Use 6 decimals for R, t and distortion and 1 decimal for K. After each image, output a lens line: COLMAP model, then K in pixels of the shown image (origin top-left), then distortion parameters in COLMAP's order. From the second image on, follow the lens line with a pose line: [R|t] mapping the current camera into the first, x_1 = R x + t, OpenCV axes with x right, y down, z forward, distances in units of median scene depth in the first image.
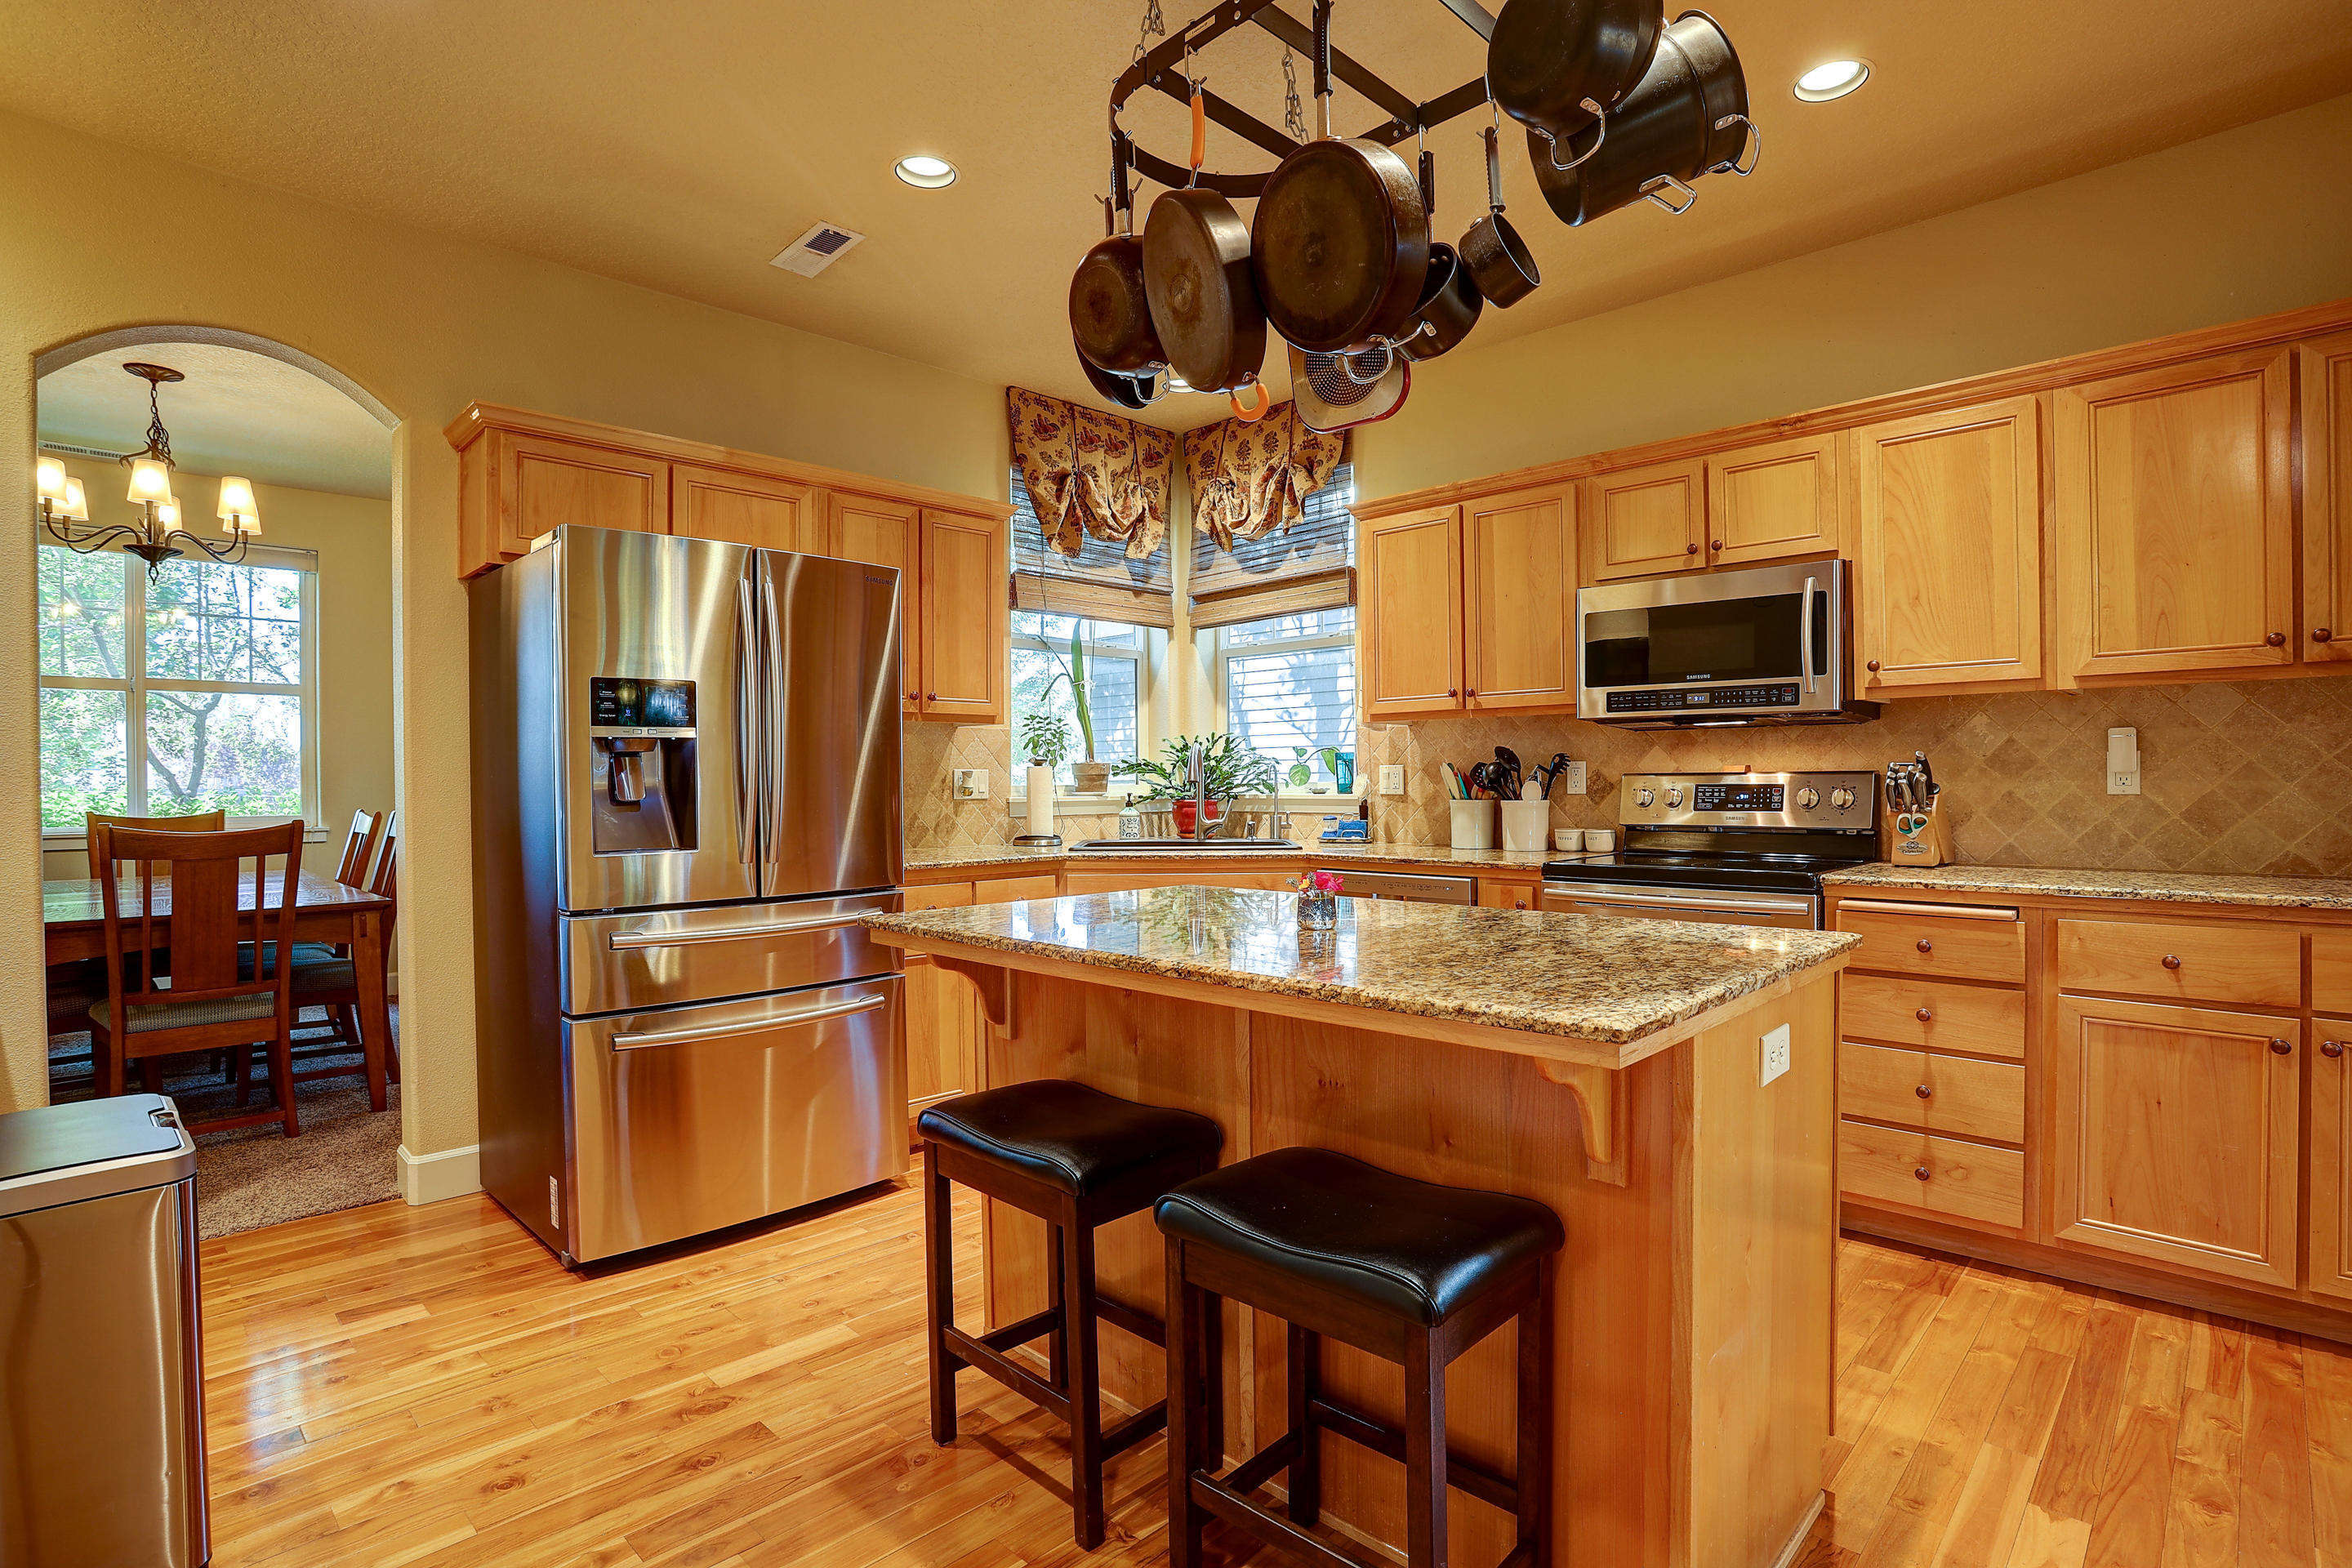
lens RADIAL K [[1145.4, 0, 1201.2], [0, 1145.4, 789.0], [0, 0, 1]] dist [-0.056026, 0.018557]
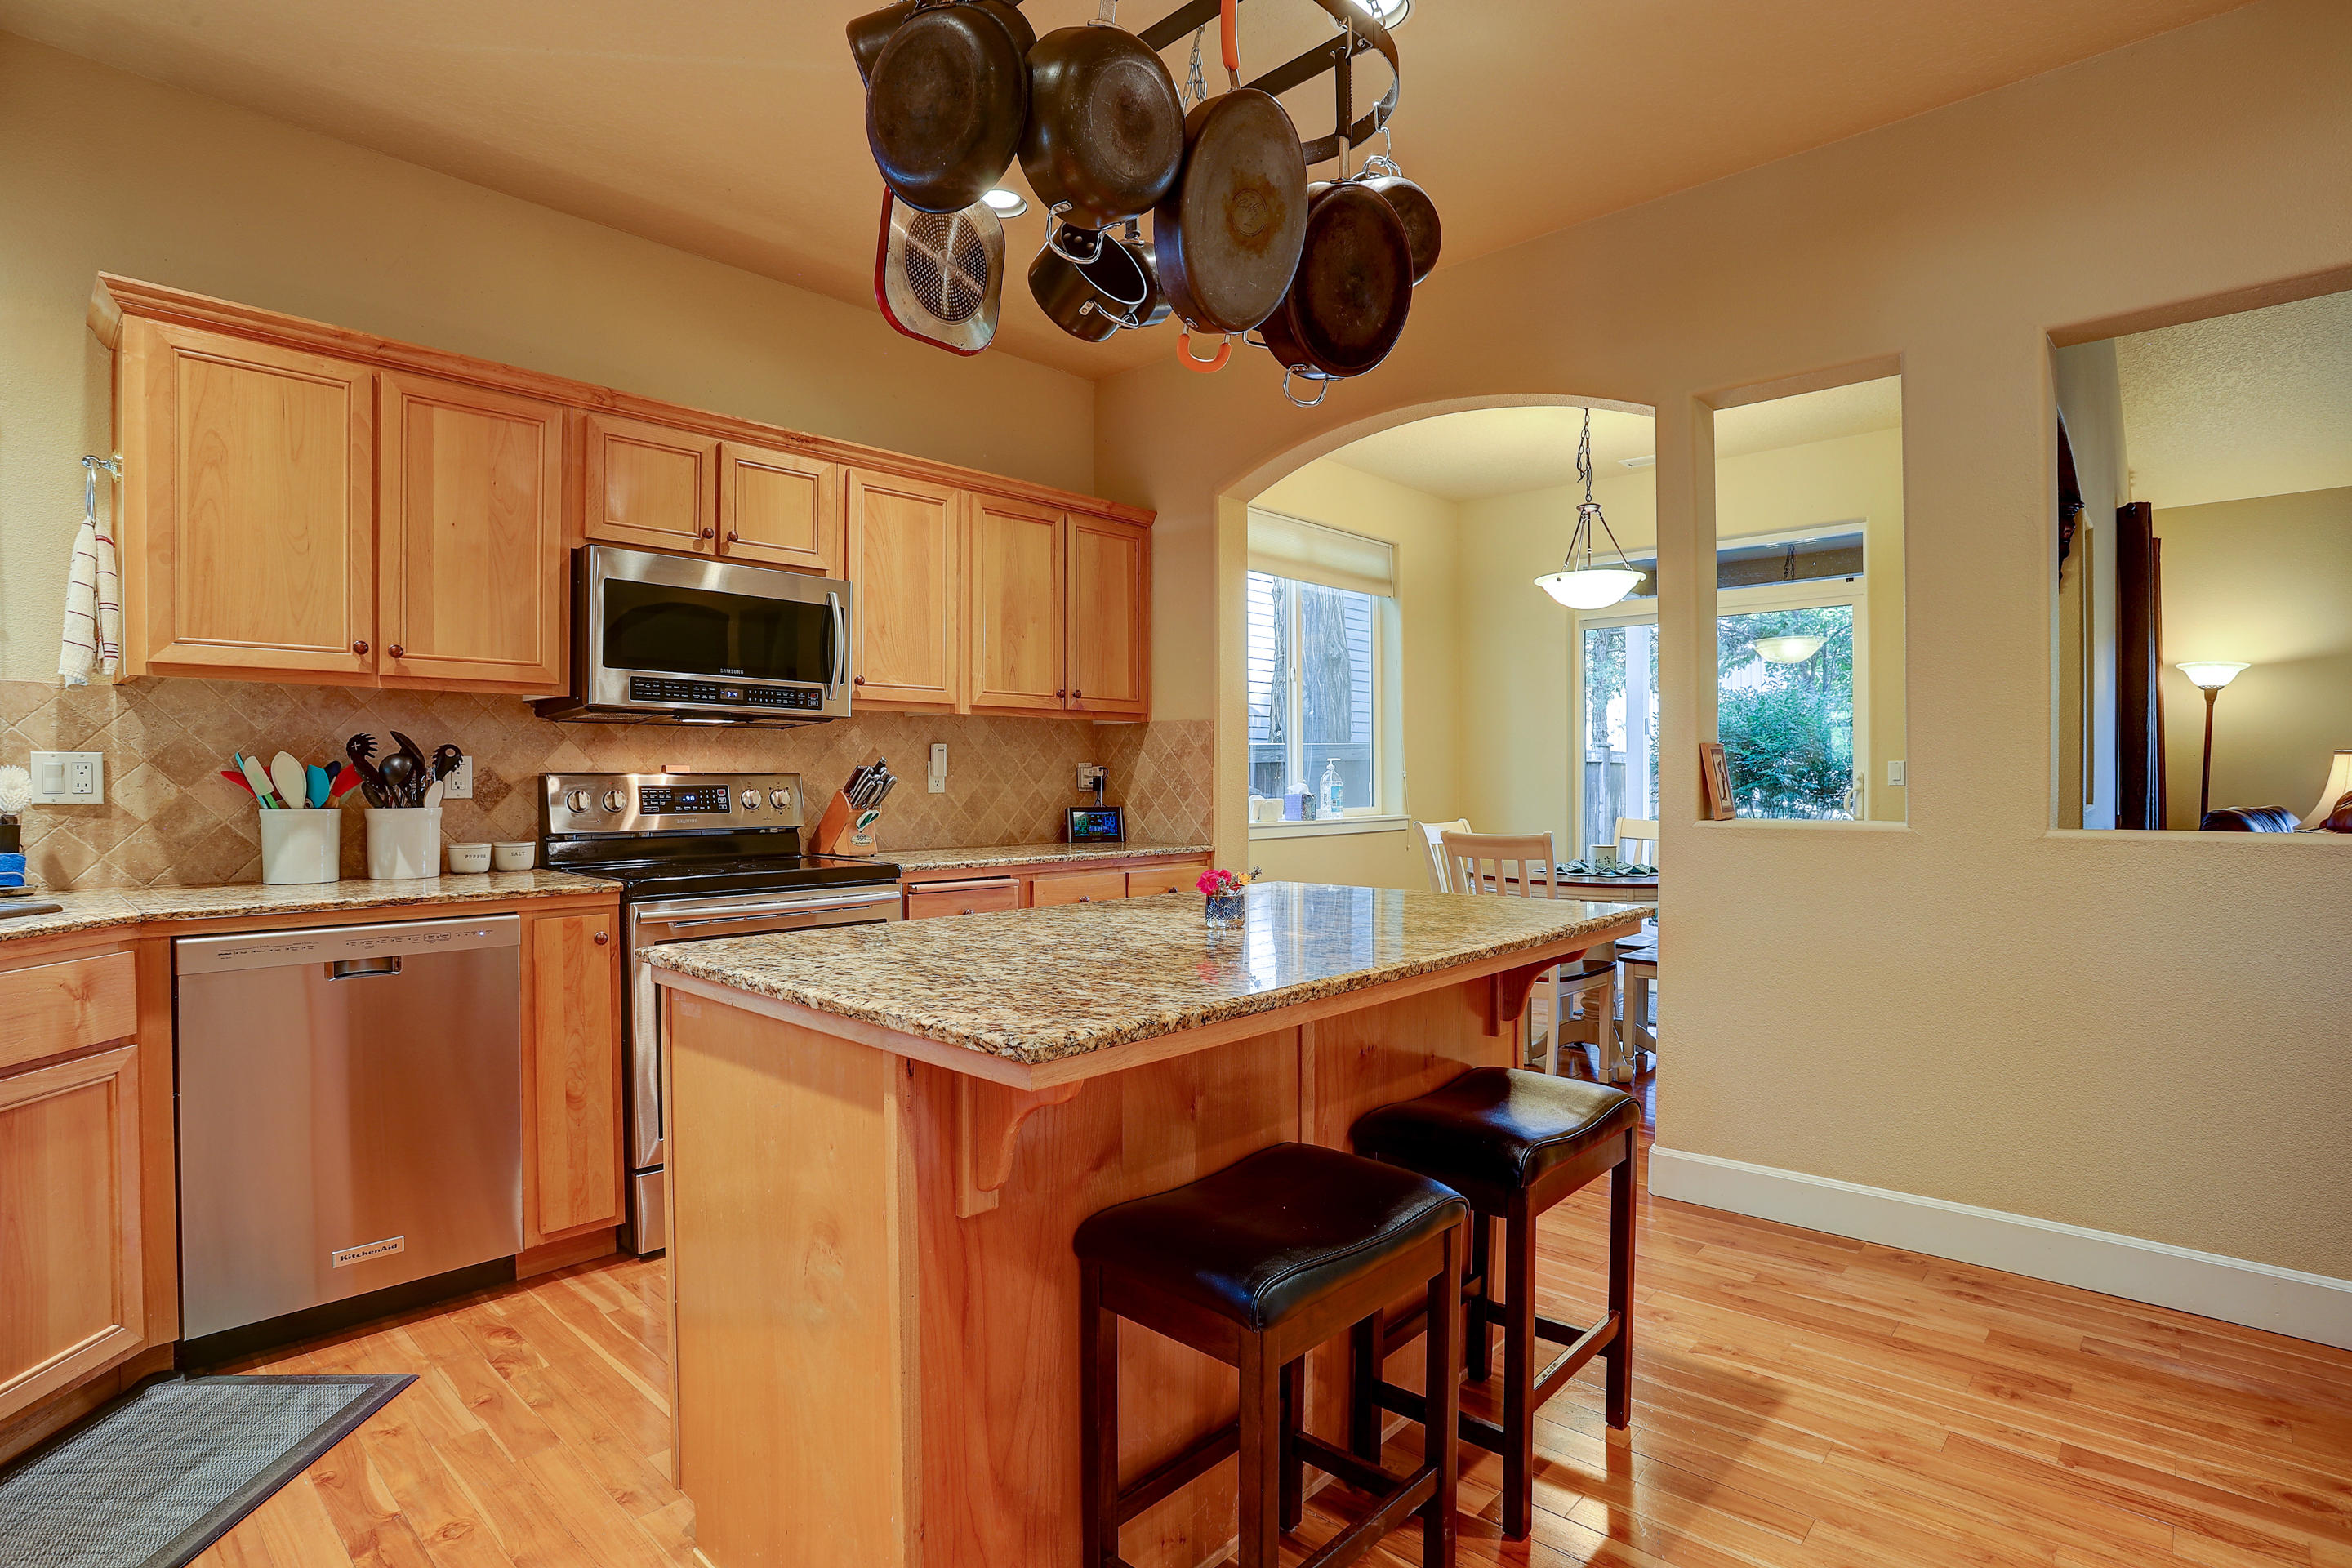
lens RADIAL K [[1216.1, 0, 1192.1], [0, 1216.1, 776.3], [0, 0, 1]] dist [-0.015951, -0.000728]
pose [[-0.024479, 0.007573, 0.999672, -0.537333], [0.005293, 0.999958, -0.007445, -0.001999], [-0.999686, 0.005109, -0.024518, 0.586993]]
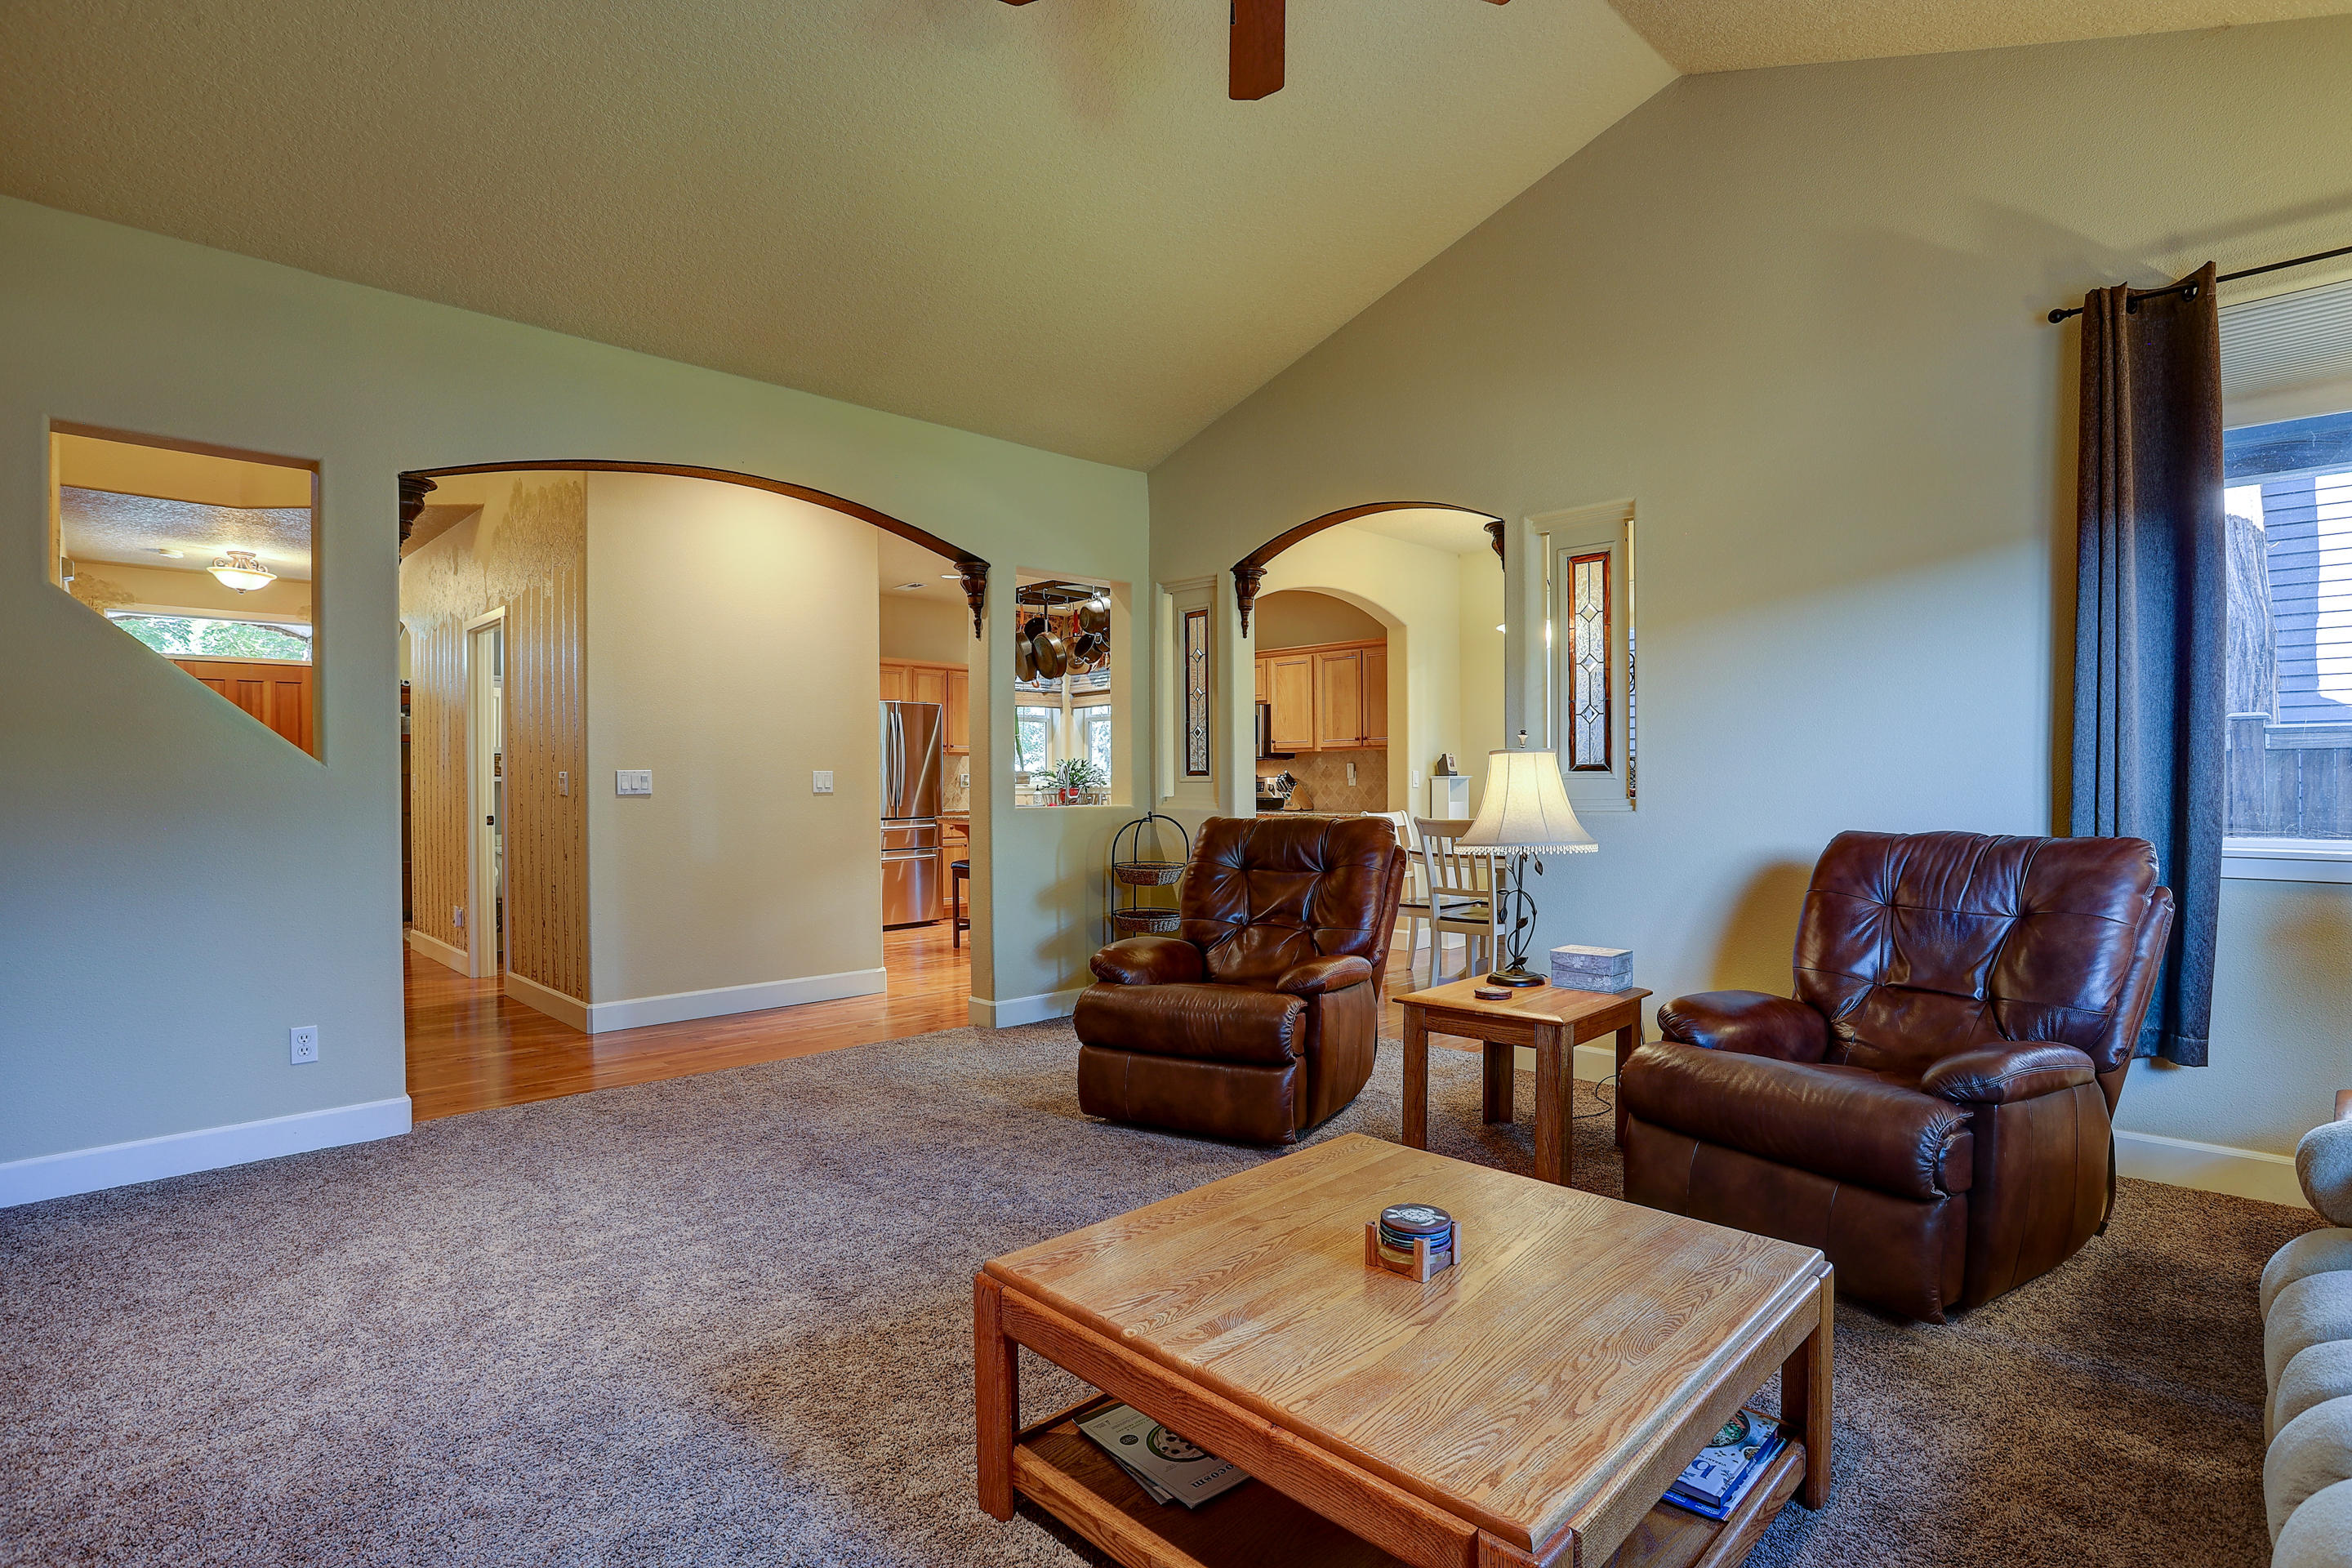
lens RADIAL K [[1145.4, 0, 1191.9], [0, 1145.4, 792.2], [0, 0, 1]] dist [-0.056026, 0.018557]
pose [[0.999902, 0.003406, -0.013581, 0.361169], [-0.003332, 0.999979, 0.005504, 0.005235], [0.013599, -0.005458, 0.999893, -1.663286]]
